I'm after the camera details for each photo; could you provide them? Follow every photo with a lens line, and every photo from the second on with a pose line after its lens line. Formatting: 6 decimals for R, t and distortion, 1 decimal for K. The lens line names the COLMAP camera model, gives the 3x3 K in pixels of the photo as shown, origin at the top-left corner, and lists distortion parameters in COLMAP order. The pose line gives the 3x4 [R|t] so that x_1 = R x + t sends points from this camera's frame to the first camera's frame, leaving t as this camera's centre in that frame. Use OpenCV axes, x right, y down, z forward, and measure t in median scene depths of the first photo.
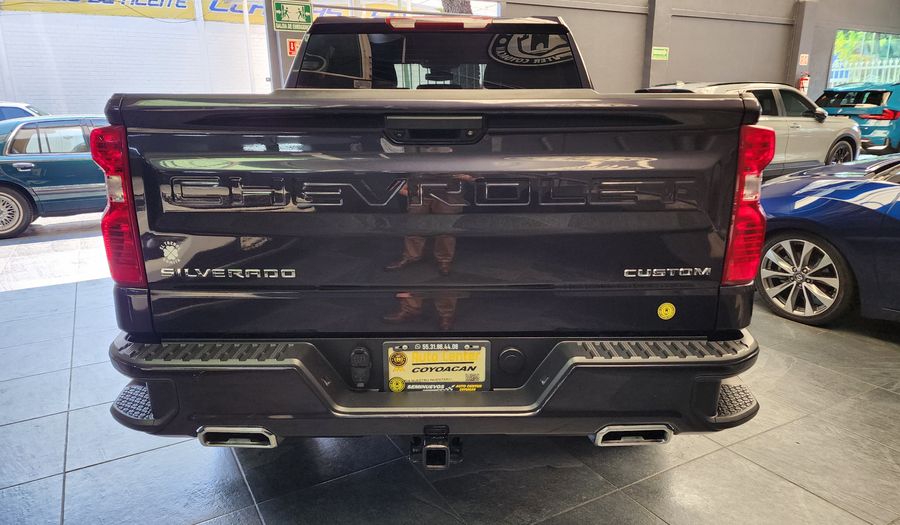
lens RADIAL K [[594.4, 0, 450.0], [0, 594.4, 262.5], [0, 0, 1]] dist [0.026518, -0.004125]
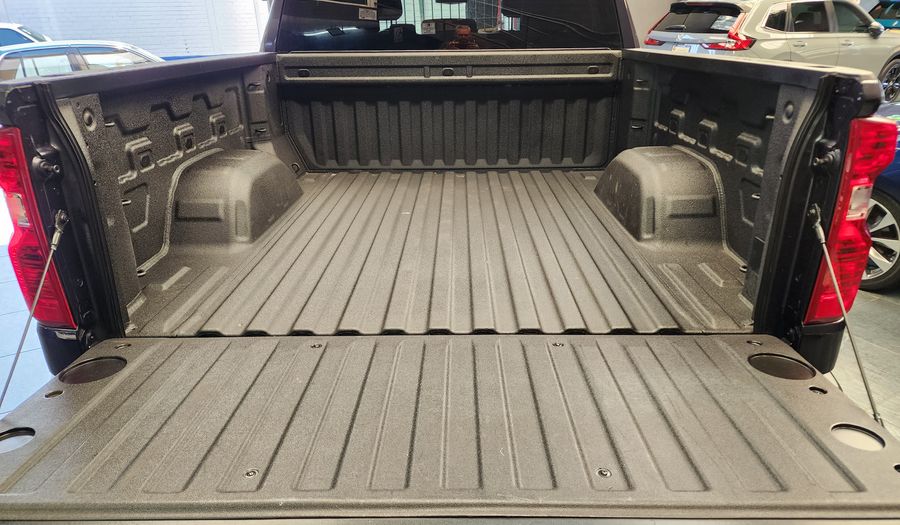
lens RADIAL K [[594.4, 0, 450.0], [0, 594.4, 262.5], [0, 0, 1]] dist [0.026518, -0.004125]
pose [[0.999500, 0.008254, -0.030536, 0.005804], [-0.004070, 0.990890, 0.134614, -0.054933], [0.031369, -0.134423, 0.990427, 0.083590]]
